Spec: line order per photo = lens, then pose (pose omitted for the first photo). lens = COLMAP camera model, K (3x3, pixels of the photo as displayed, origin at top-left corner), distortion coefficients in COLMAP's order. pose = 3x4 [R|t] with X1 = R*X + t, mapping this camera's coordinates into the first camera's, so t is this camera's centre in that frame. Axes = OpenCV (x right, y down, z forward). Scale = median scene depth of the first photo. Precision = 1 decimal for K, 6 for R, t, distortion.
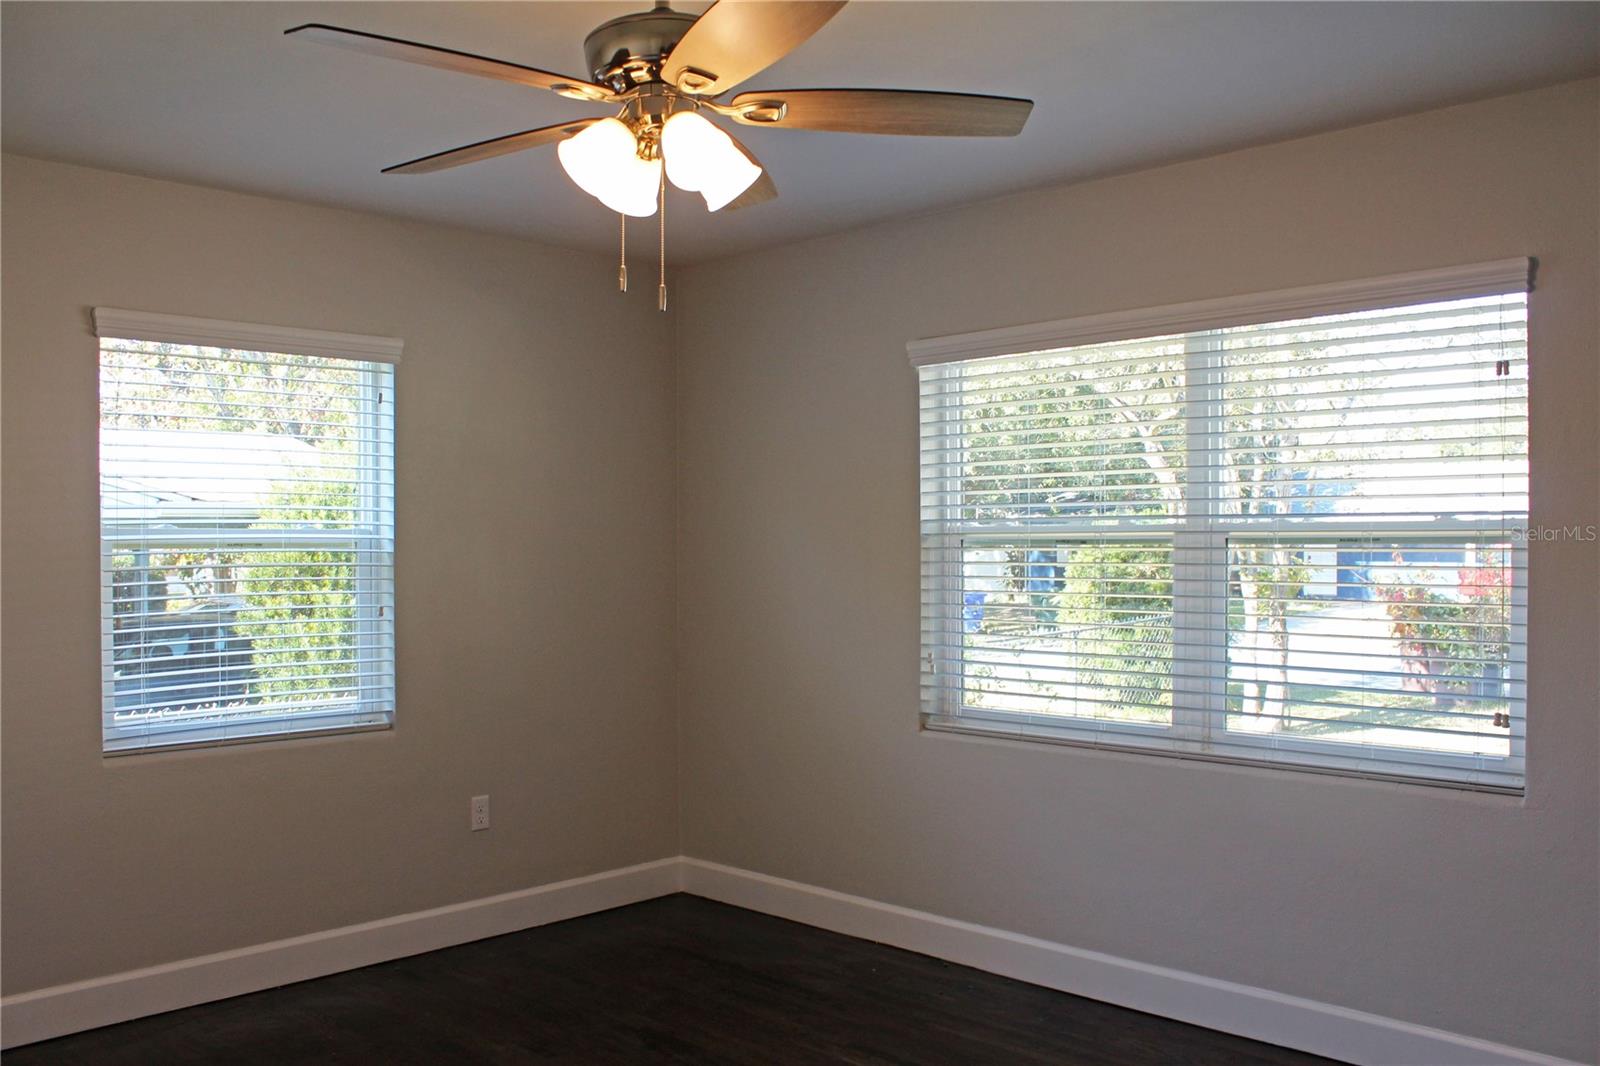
lens RADIAL K [[1349.5, 0, 815.6], [0, 1349.5, 553.7], [0, 0, 1]] dist [-0.161794, 0.130485]
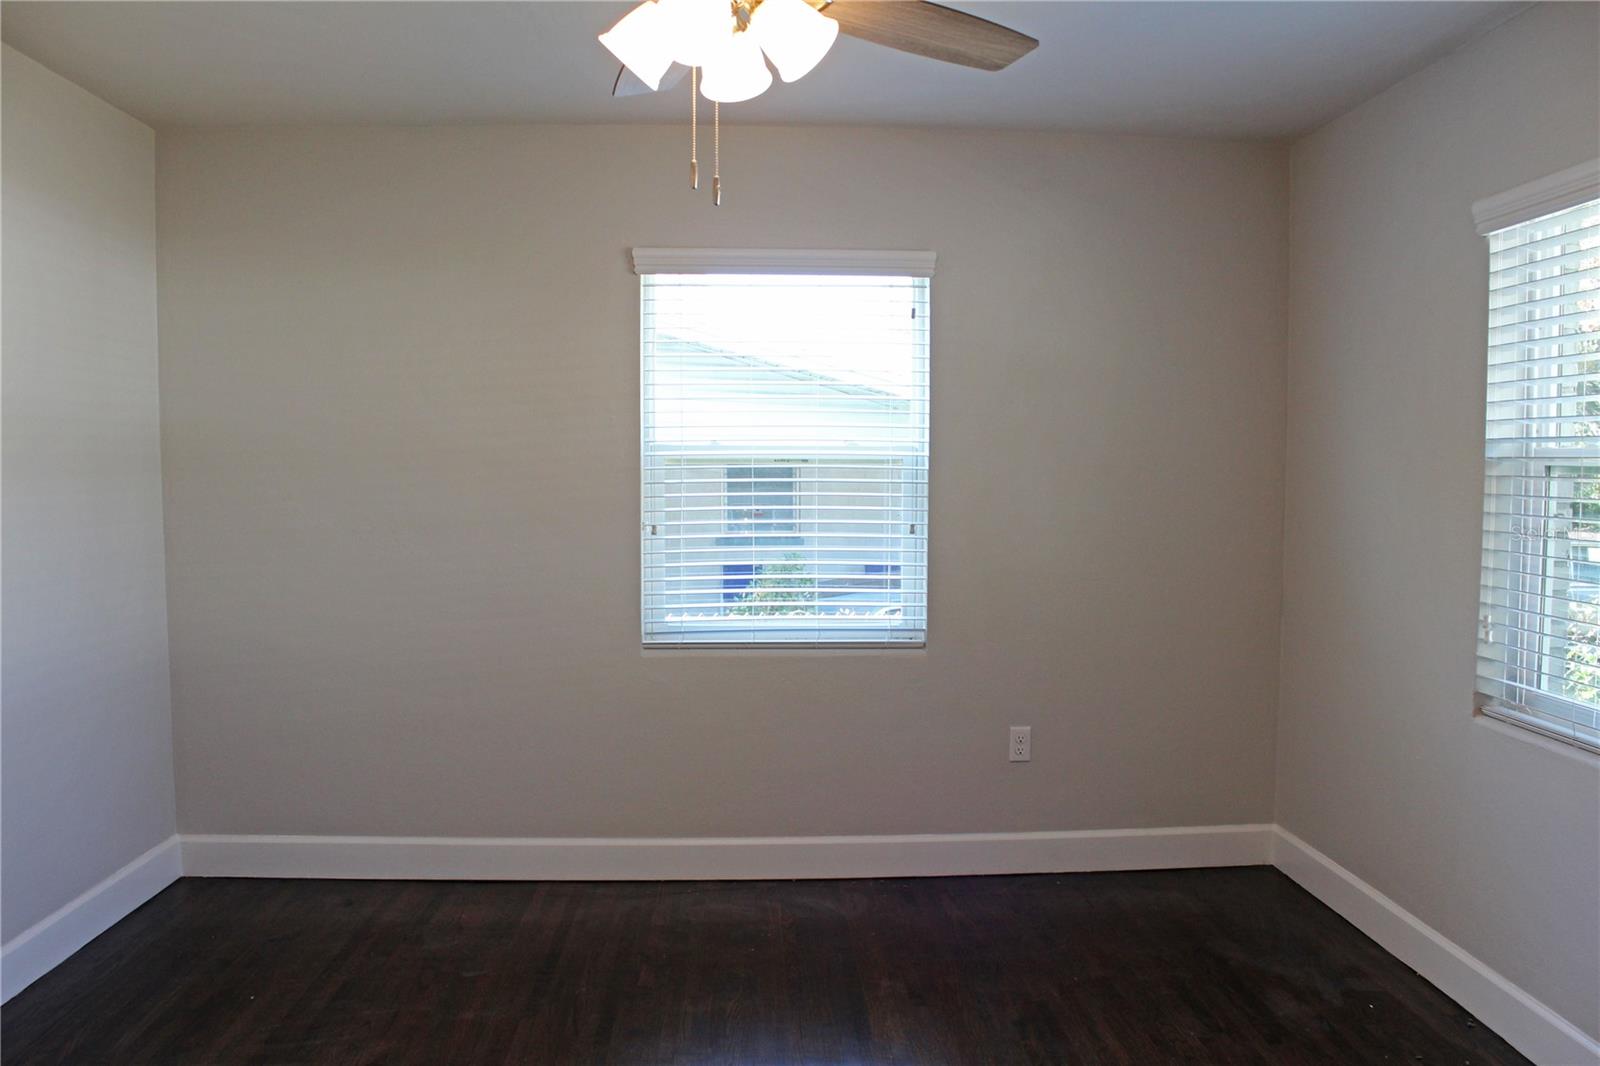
lens RADIAL K [[1349.5, 0, 815.6], [0, 1349.5, 553.7], [0, 0, 1]] dist [-0.161794, 0.130485]
pose [[0.736391, 0.055138, -0.674306, 0.296610], [-0.011854, 0.997572, 0.068626, -0.006303], [0.676453, -0.042543, 0.735256, 0.206818]]
